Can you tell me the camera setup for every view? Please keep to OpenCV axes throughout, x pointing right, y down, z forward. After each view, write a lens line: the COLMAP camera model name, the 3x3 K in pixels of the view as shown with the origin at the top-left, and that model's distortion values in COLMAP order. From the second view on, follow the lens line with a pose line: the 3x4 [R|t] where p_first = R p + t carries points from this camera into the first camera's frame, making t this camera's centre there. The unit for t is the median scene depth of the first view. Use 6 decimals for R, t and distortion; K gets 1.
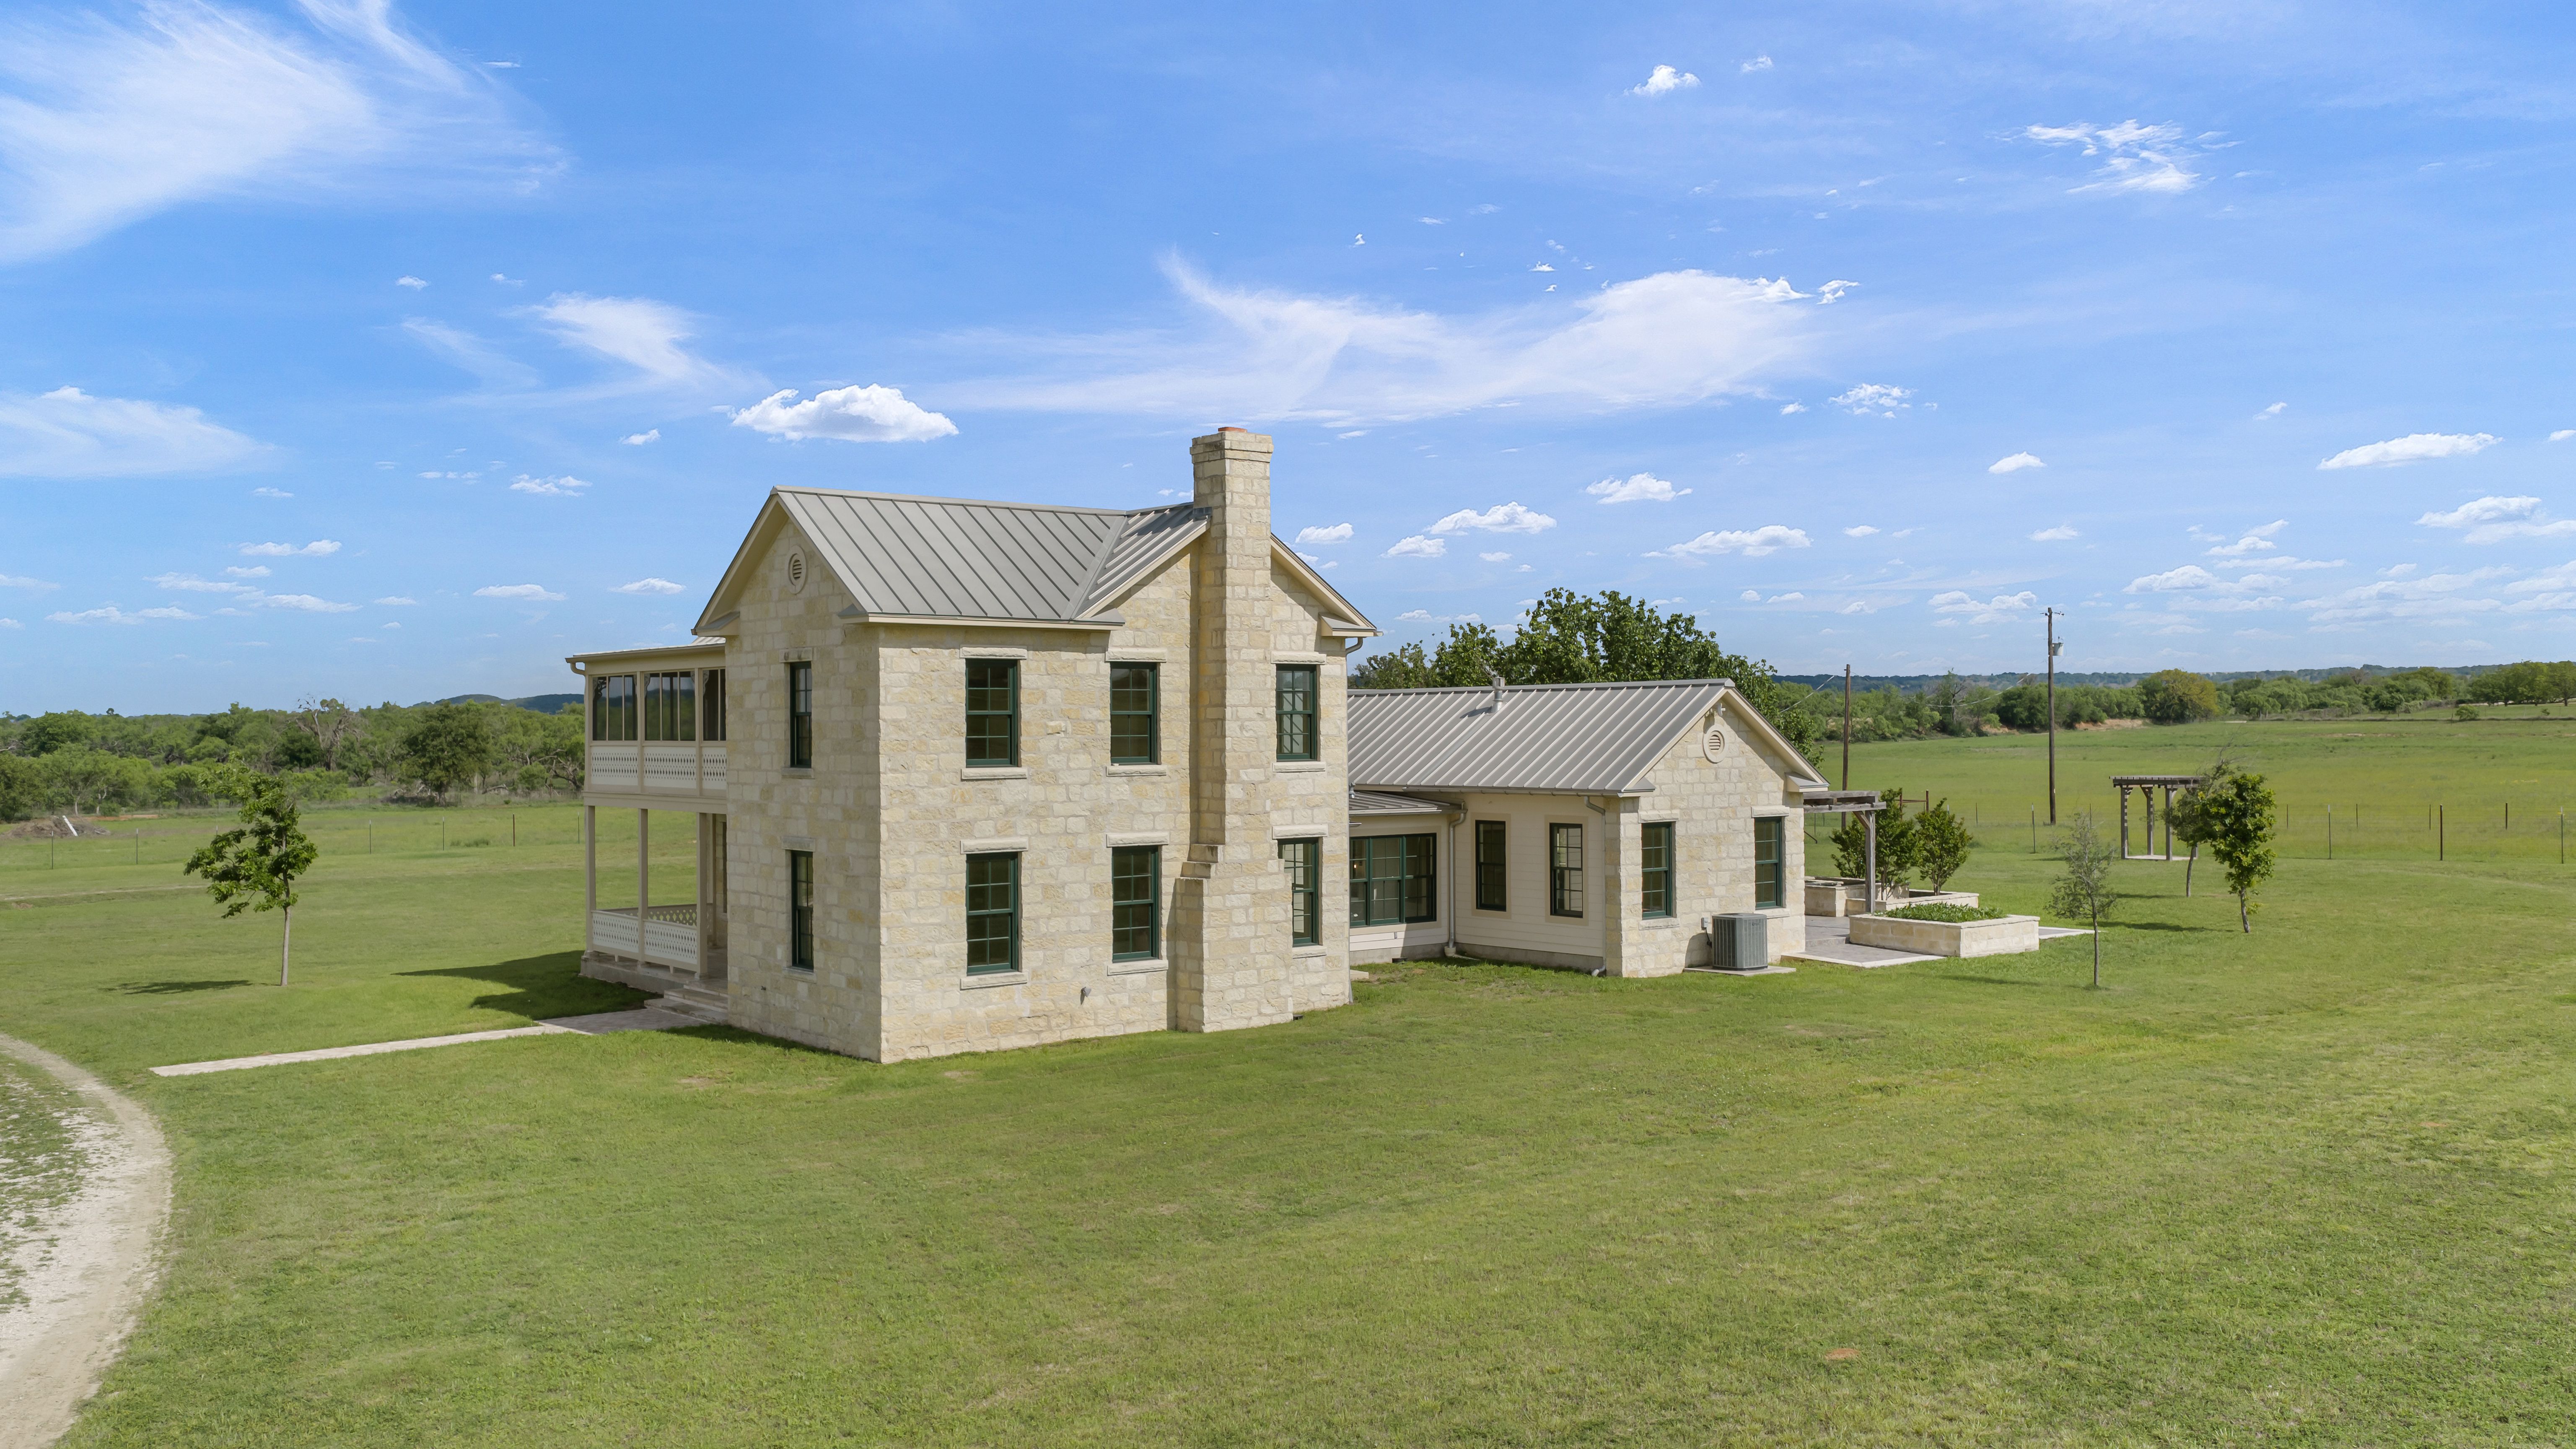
lens RADIAL K [[2126.4, 0, 1288.0], [0, 2126.4, 724.5], [0, 0, 1]] dist [0.057559, -0.007038]
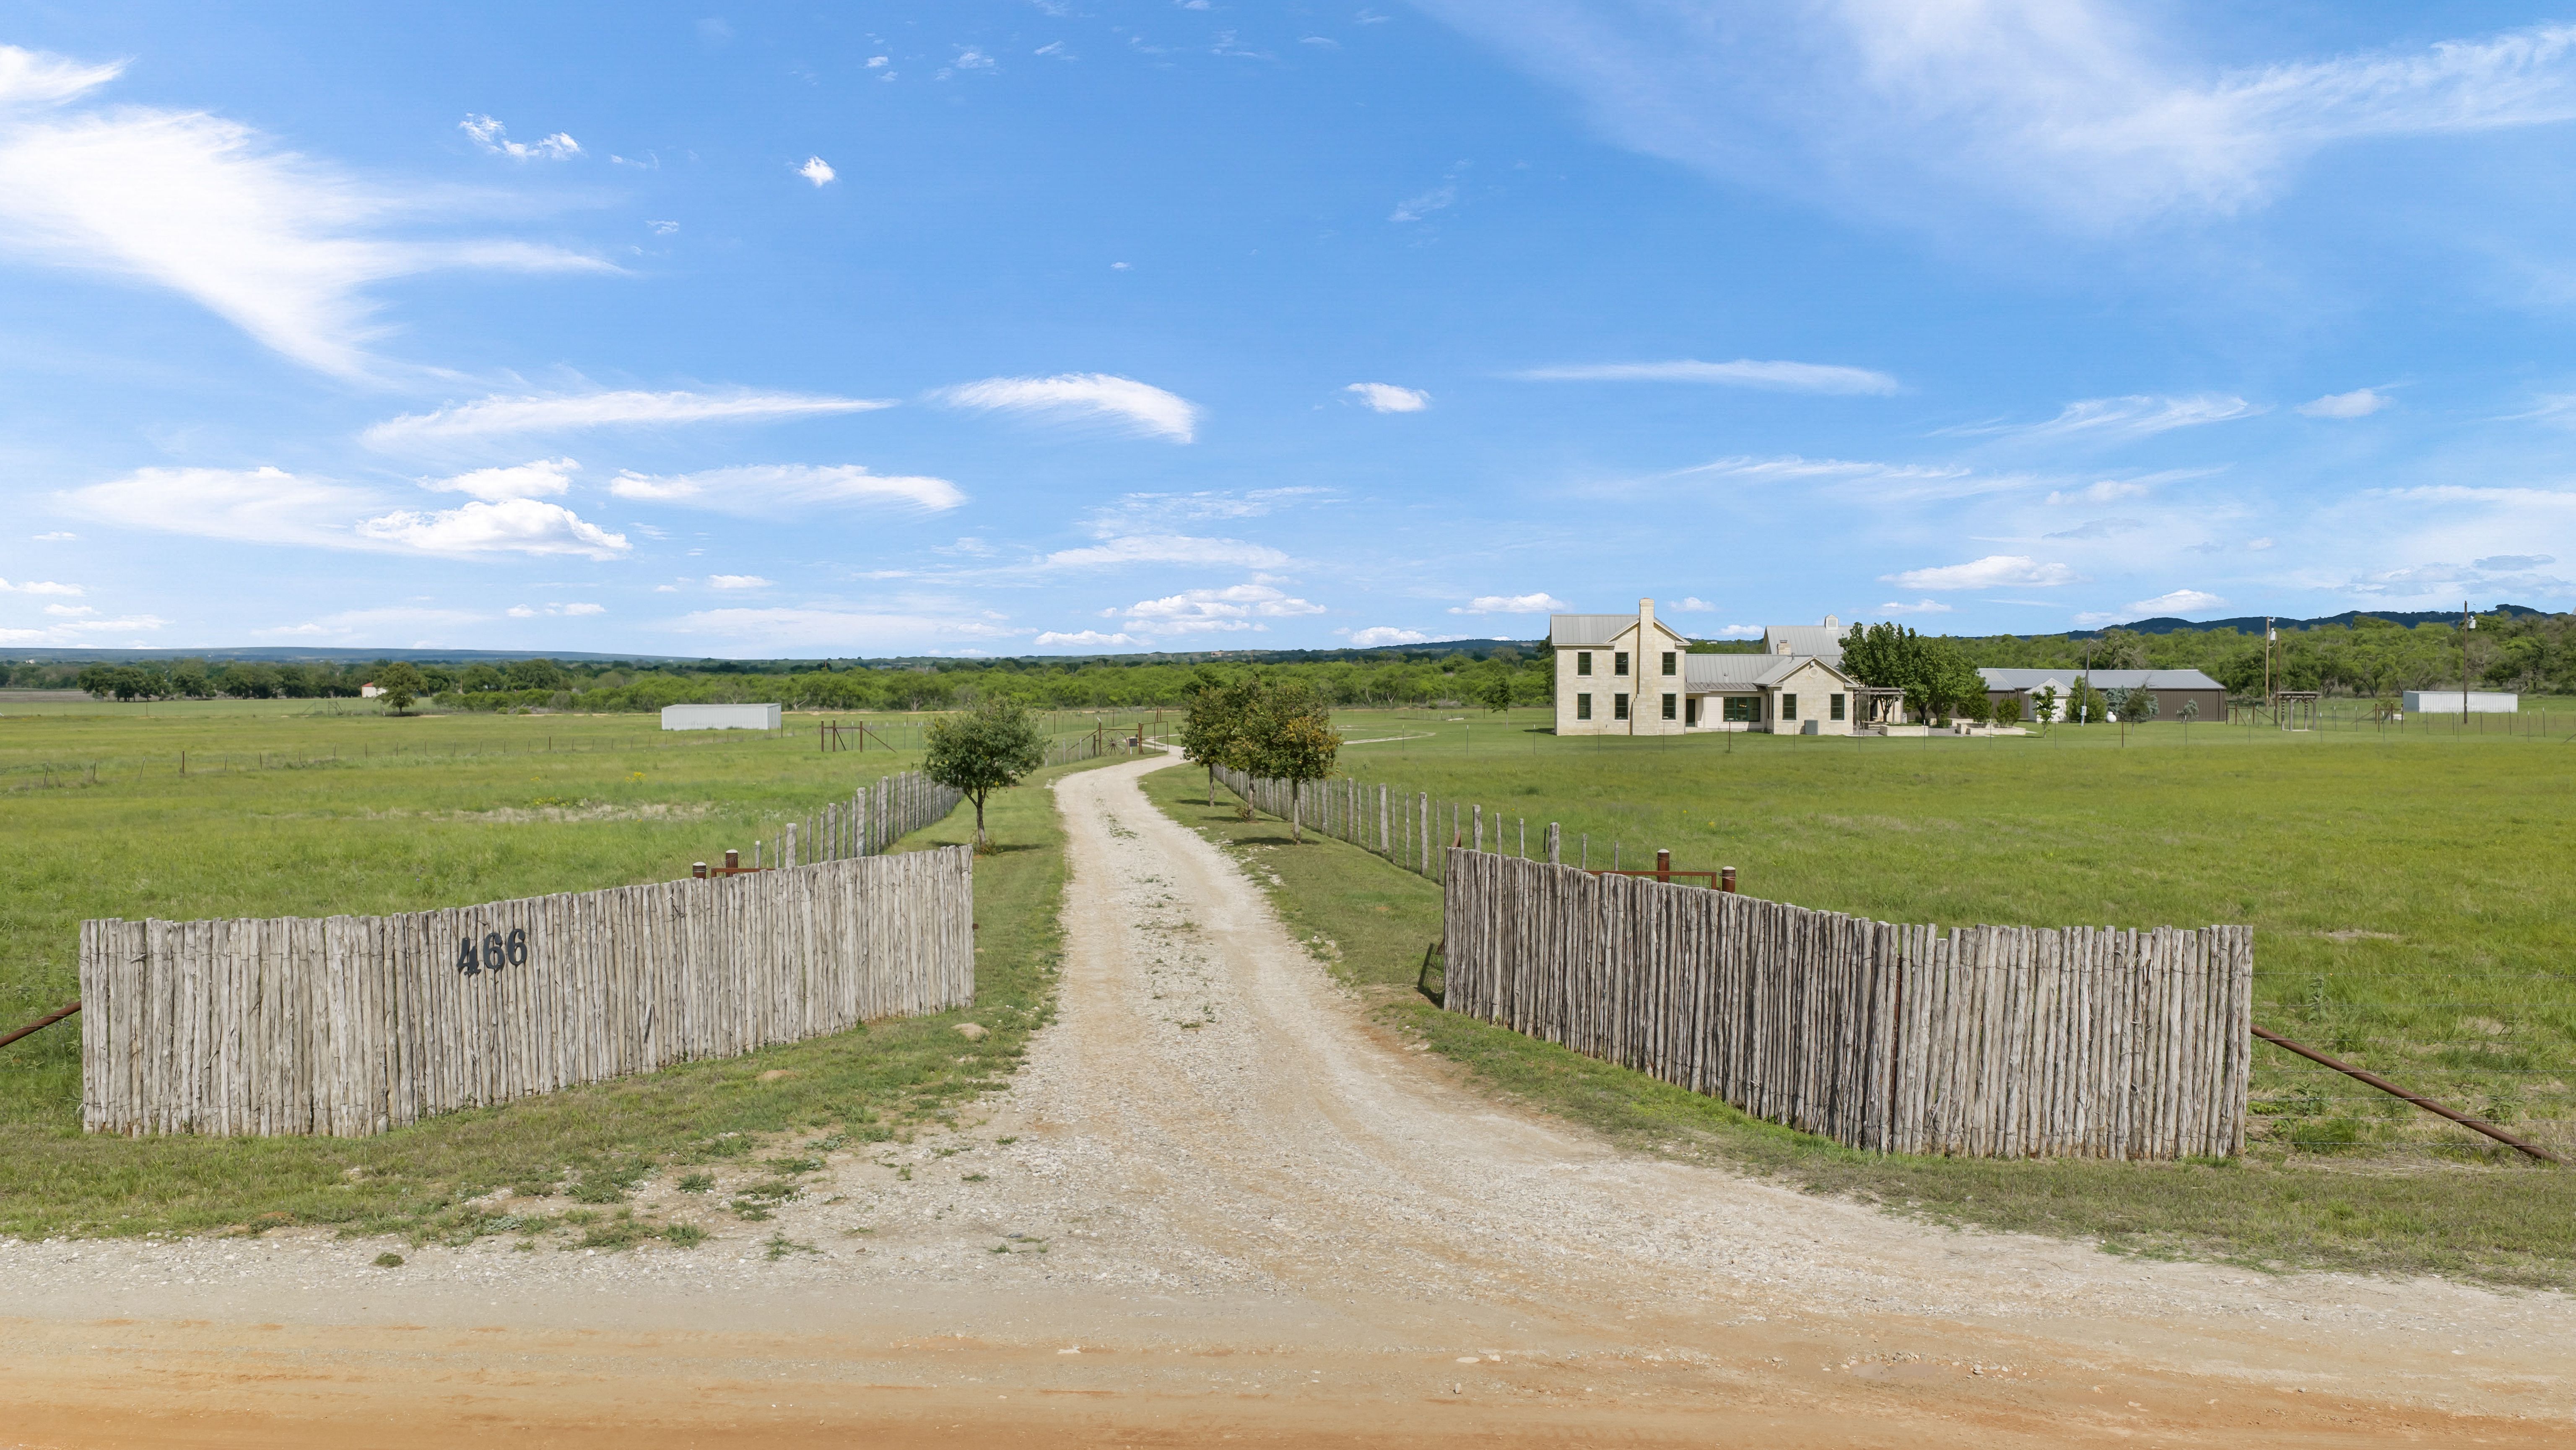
lens RADIAL K [[2126.2, 0, 1288.0], [0, 2126.2, 725.0], [0, 0, 1]] dist [0.057559, -0.007038]
pose [[0.730729, 0.029607, -0.682025, 2.467704], [-0.004265, 0.999238, 0.038808, -0.047724], [0.682654, -0.025449, 0.730298, -2.740334]]
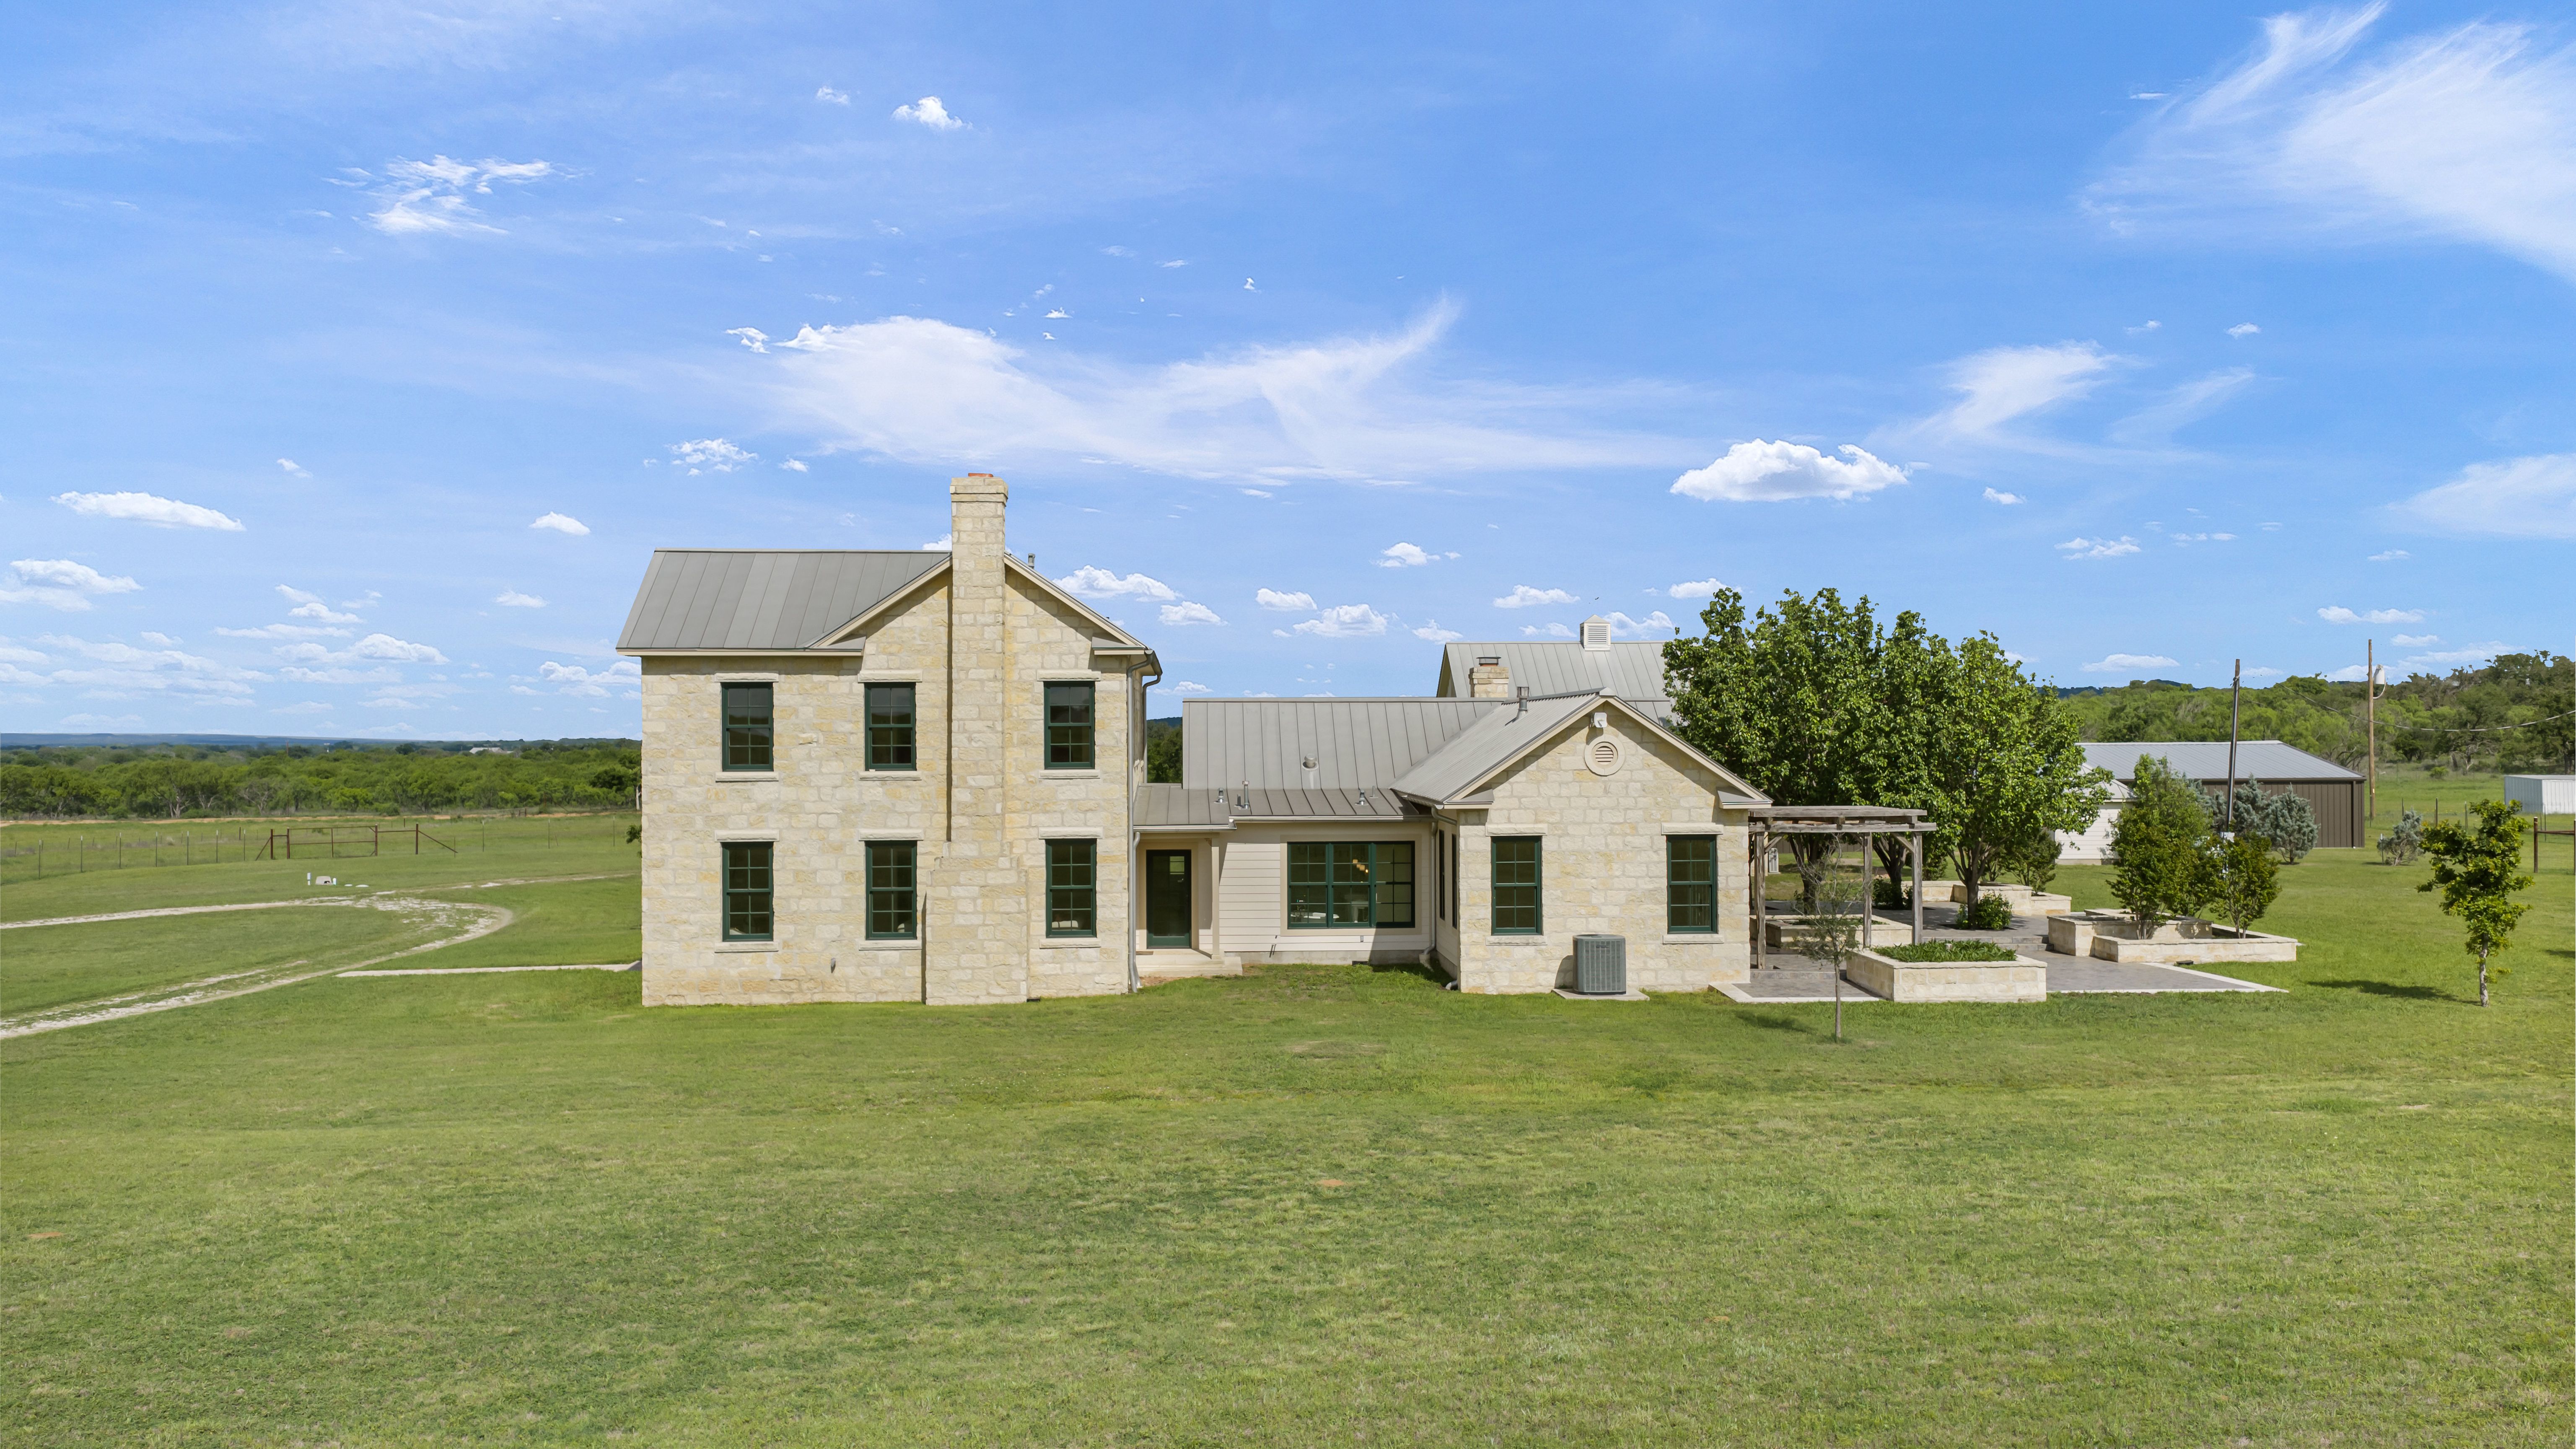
lens RADIAL K [[2126.1, 0, 1288.0], [0, 2126.1, 724.5], [0, 0, 1]] dist [0.057559, -0.007038]
pose [[0.815282, 0.000584, -0.579063, 0.782728], [0.000695, 0.999998, 0.001987, -0.008391], [0.579063, -0.002022, 0.815280, 0.178055]]
